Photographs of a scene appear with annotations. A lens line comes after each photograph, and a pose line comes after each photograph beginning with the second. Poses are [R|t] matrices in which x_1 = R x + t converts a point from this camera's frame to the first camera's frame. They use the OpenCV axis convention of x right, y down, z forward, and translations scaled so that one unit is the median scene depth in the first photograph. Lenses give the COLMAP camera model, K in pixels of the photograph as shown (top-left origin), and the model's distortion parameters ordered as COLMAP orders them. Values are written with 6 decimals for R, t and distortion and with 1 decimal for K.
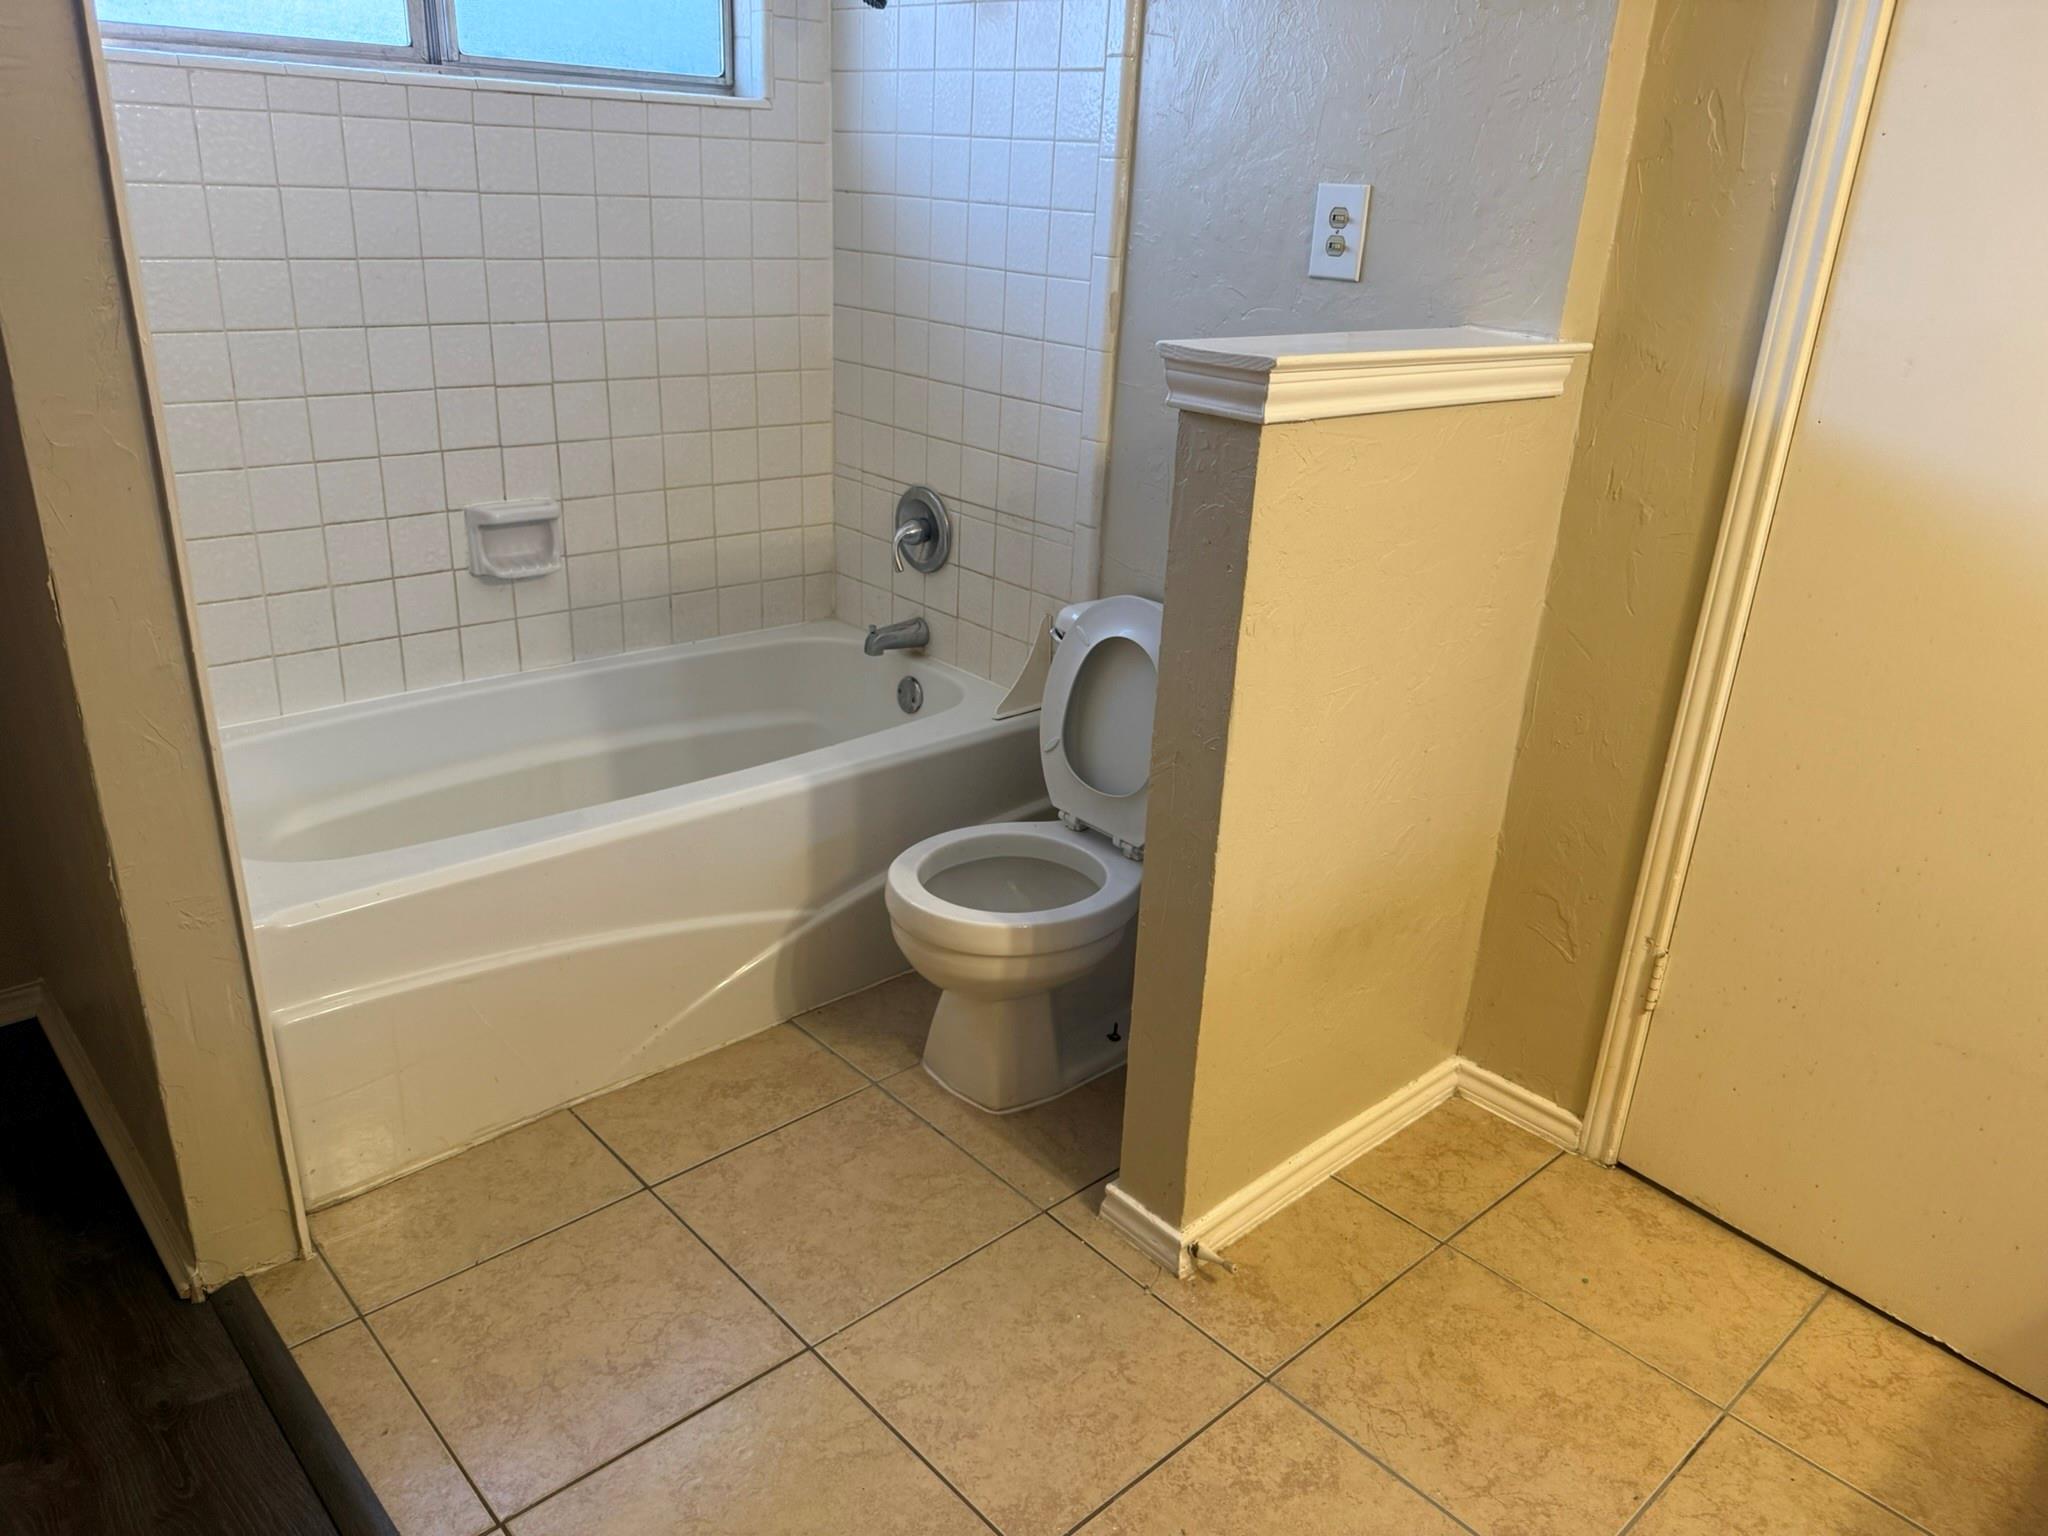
lens RADIAL K [[1436.7, 0, 1031.4], [0, 1436.7, 772.3], [0, 0, 1]] dist [0.003757, -0.000826]
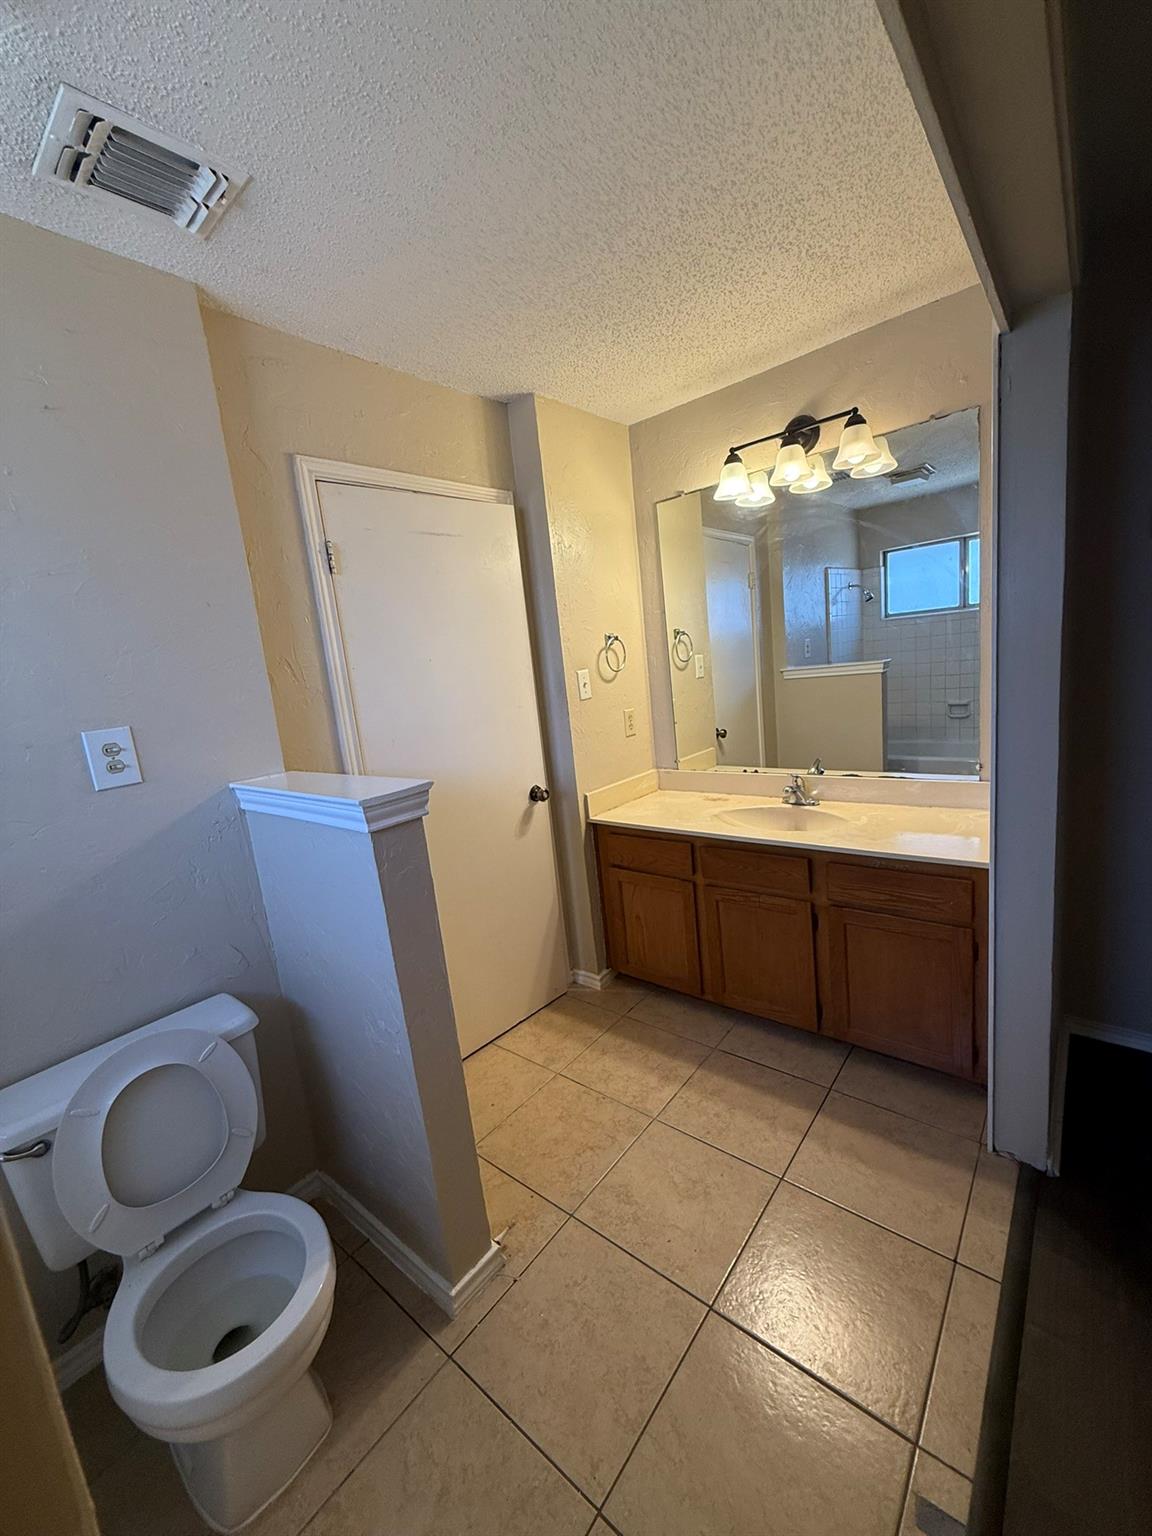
lens RADIAL K [[617.2, 0, 579.8], [0, 617.2, 757.7], [0, 0, 1]] dist [0.011197, 0.000029]
pose [[-0.130800, -0.197866, 0.971463, -0.548207], [0.469615, 0.850611, 0.236481, -0.331133], [-0.873128, 0.487145, -0.018339, 0.637676]]
